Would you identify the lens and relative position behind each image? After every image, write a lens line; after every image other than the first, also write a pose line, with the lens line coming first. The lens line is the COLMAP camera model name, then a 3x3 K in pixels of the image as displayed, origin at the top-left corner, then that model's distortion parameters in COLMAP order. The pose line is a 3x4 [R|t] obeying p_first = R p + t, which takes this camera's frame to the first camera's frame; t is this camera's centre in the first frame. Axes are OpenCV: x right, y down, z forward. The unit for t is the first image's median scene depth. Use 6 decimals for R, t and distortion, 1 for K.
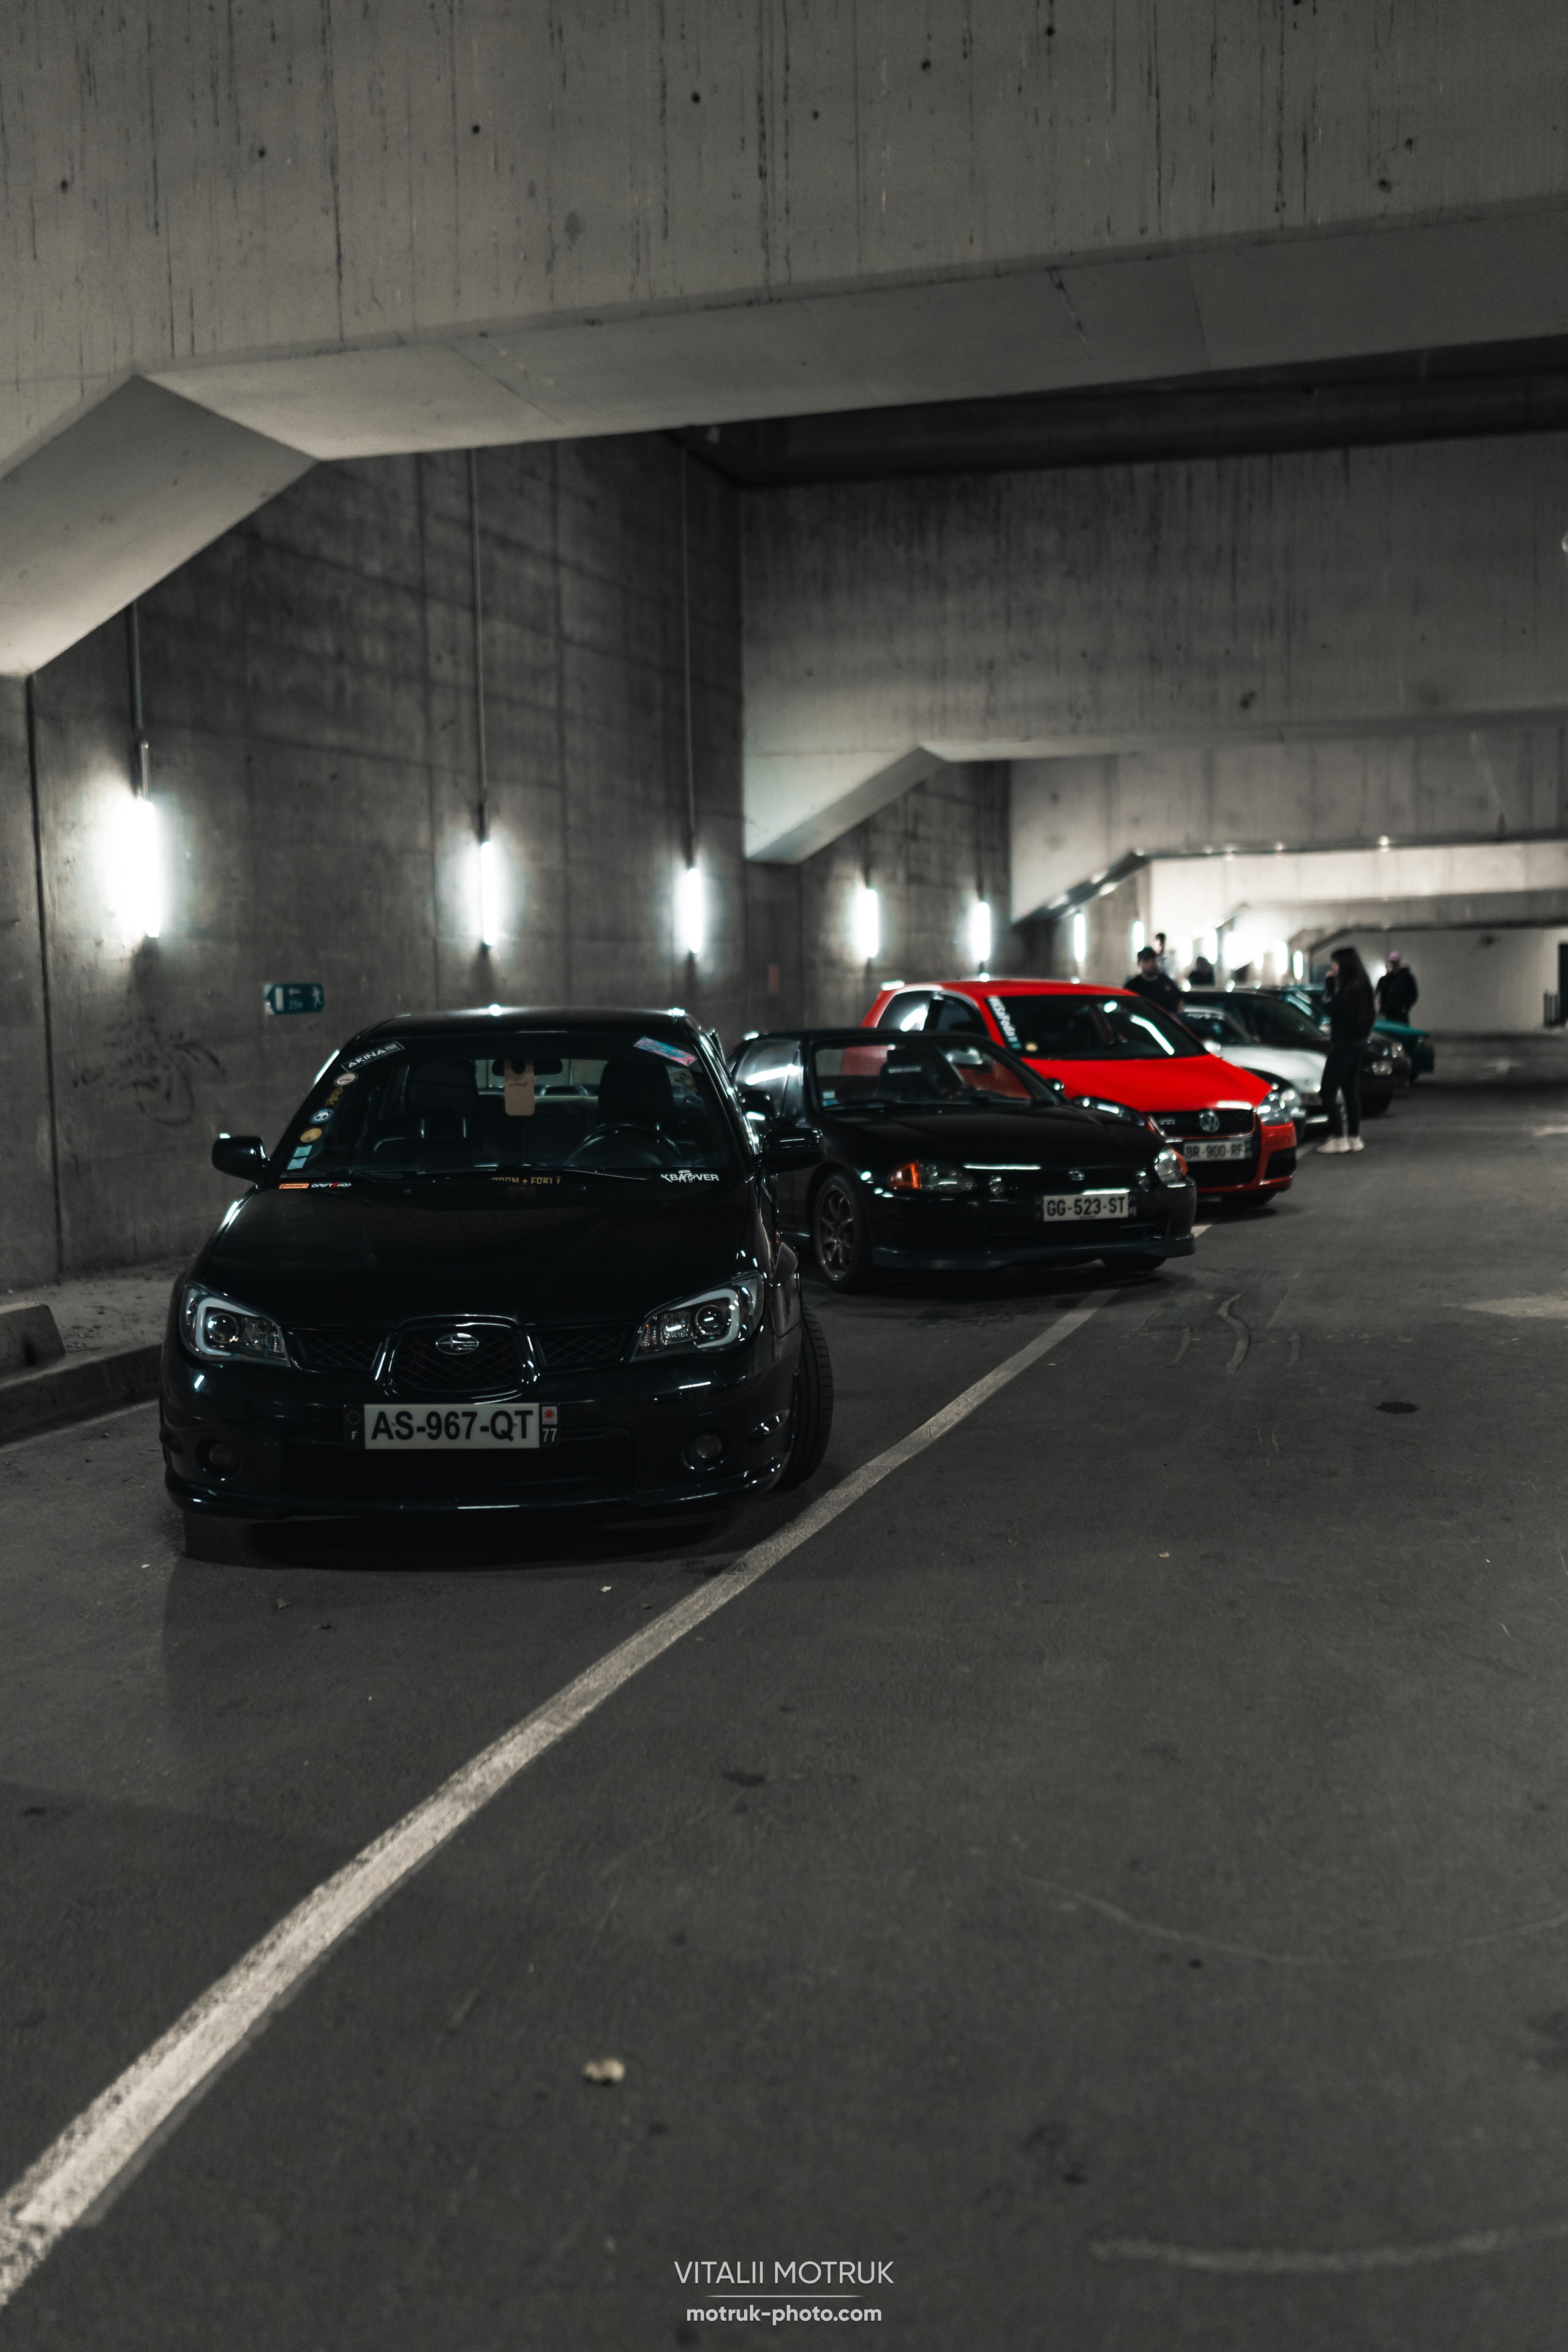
lens RADIAL K [[2293.6, 0, 784.0], [0, 2293.6, 1176.0], [0, 0, 1]] dist [0.069442, 0.000948]
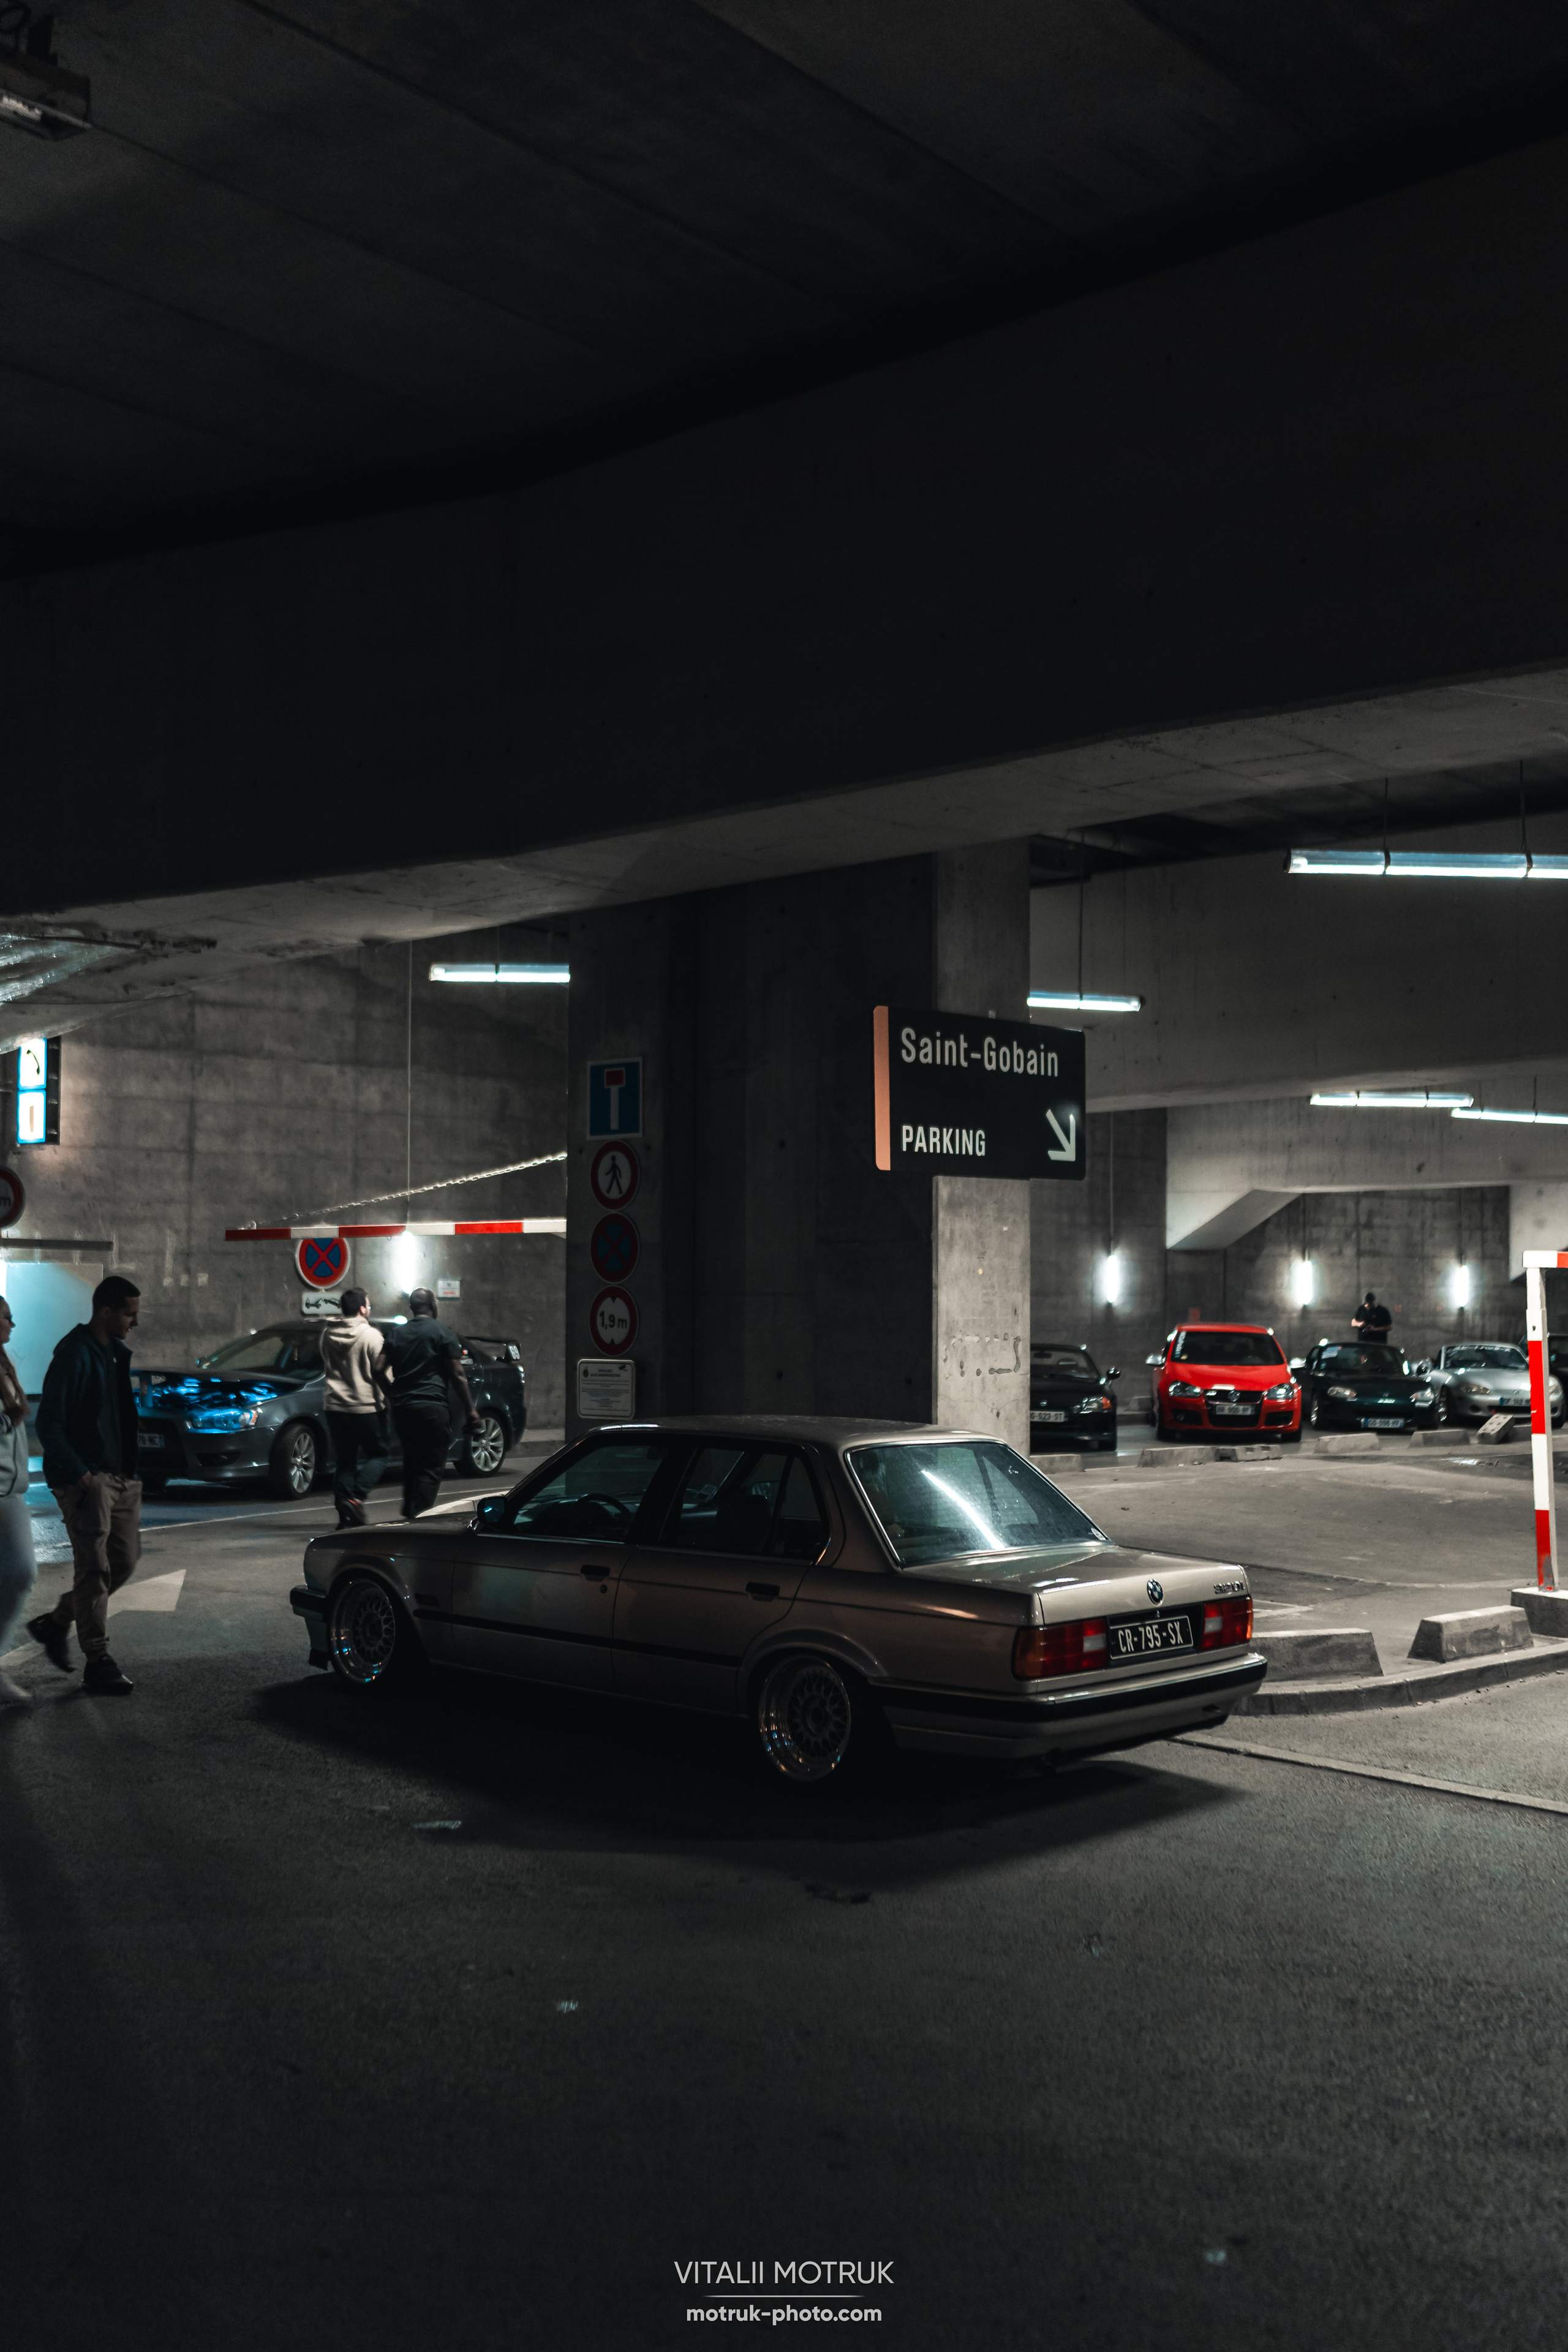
lens RADIAL K [[2411.3, 0, 779.8], [0, 2411.3, 1138.6], [0, 0, 1]] dist [-0.049280, 0.020427]
pose [[0.881396, -0.004105, -0.472360, 0.619959], [-0.064634, 0.989510, -0.129202, 0.038975], [0.467935, 0.144408, 0.871885, -0.805668]]
